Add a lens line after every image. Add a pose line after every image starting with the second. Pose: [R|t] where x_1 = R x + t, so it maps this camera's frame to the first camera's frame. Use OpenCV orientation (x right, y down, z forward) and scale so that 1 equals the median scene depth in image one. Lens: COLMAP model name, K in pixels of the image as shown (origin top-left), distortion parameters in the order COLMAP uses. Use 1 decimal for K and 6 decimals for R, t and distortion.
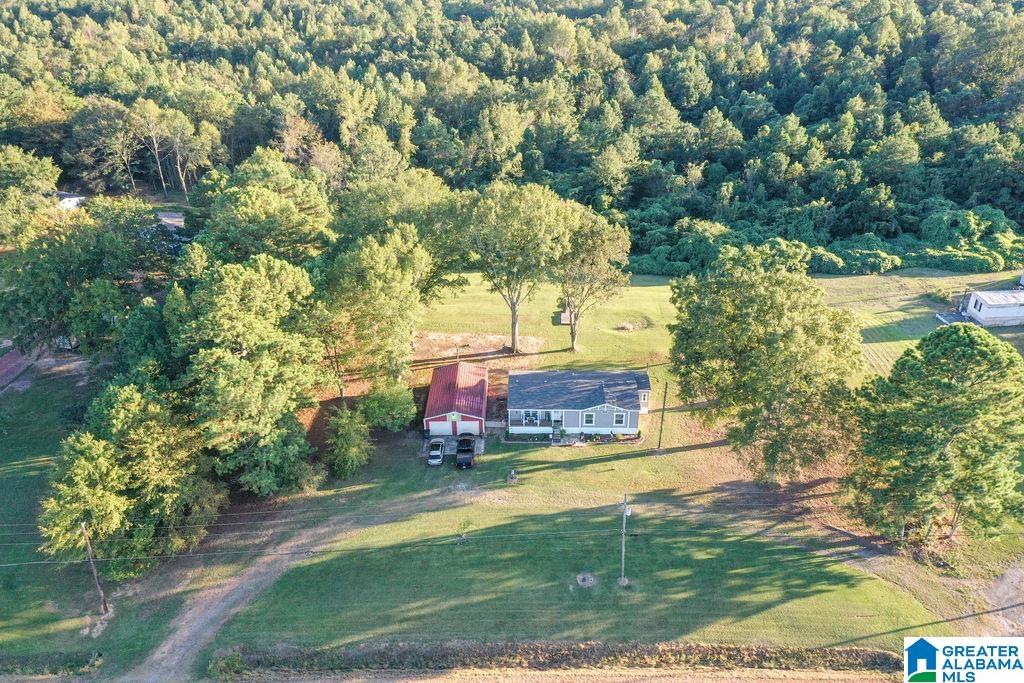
lens RADIAL K [[788.7, 0, 511.6], [0, 788.7, 345.4], [0, 0, 1]] dist [0.318873, -0.395194]
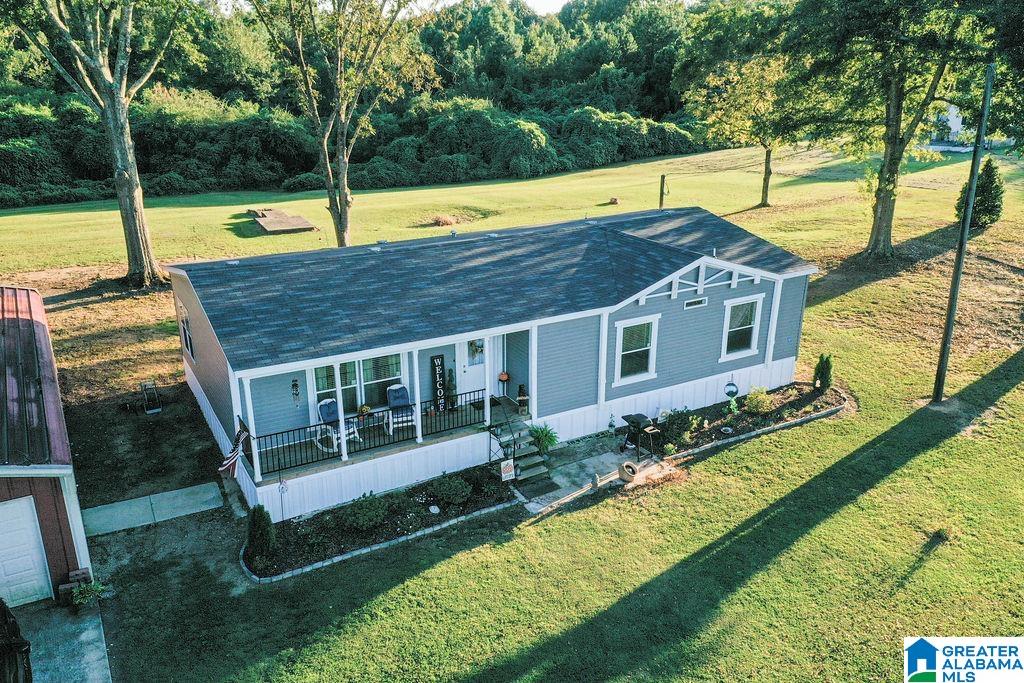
lens RADIAL K [[788.7, 0, 511.6], [0, 788.7, 345.4], [0, 0, 1]] dist [0.318873, -0.395194]
pose [[0.861845, -0.167527, 0.478704, -0.034550], [0.236220, 0.967835, -0.086582, 0.101603], [-0.448802, 0.187700, 0.873697, 0.821243]]
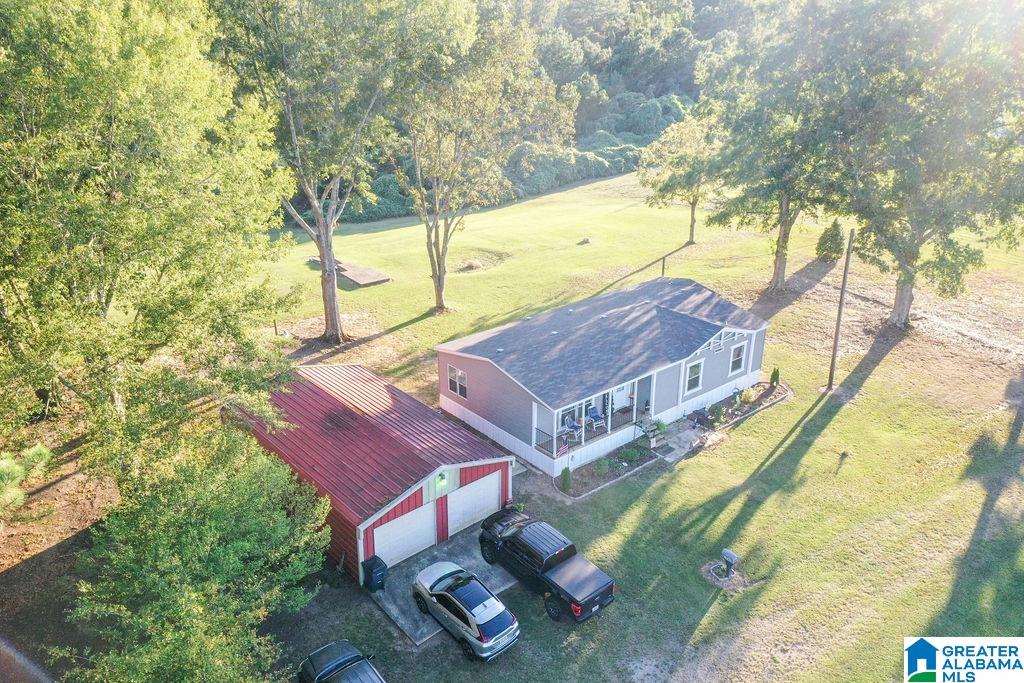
lens RADIAL K [[800.0, 0, 512.0], [0, 800.0, 341.5], [0, 0, 1]] dist [0.333510, -0.411781]
pose [[0.752588, -0.247807, 0.610084, -0.235988], [0.308540, 0.951194, 0.005751, 0.041860], [-0.581734, 0.183907, 0.792316, 0.703586]]
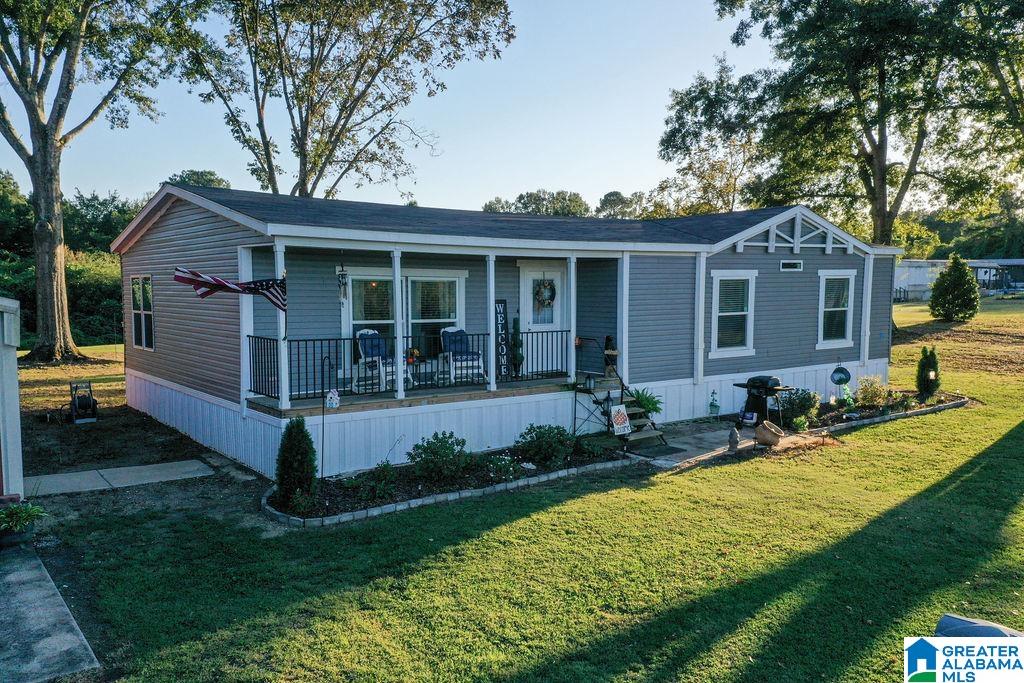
lens RADIAL K [[788.7, 0, 511.6], [0, 788.7, 345.4], [0, 0, 1]] dist [0.318873, -0.395194]
pose [[0.789533, -0.038925, 0.612473, -0.048008], [0.286187, 0.906185, -0.311329, 0.139126], [-0.542895, 0.421086, 0.726602, 0.896220]]
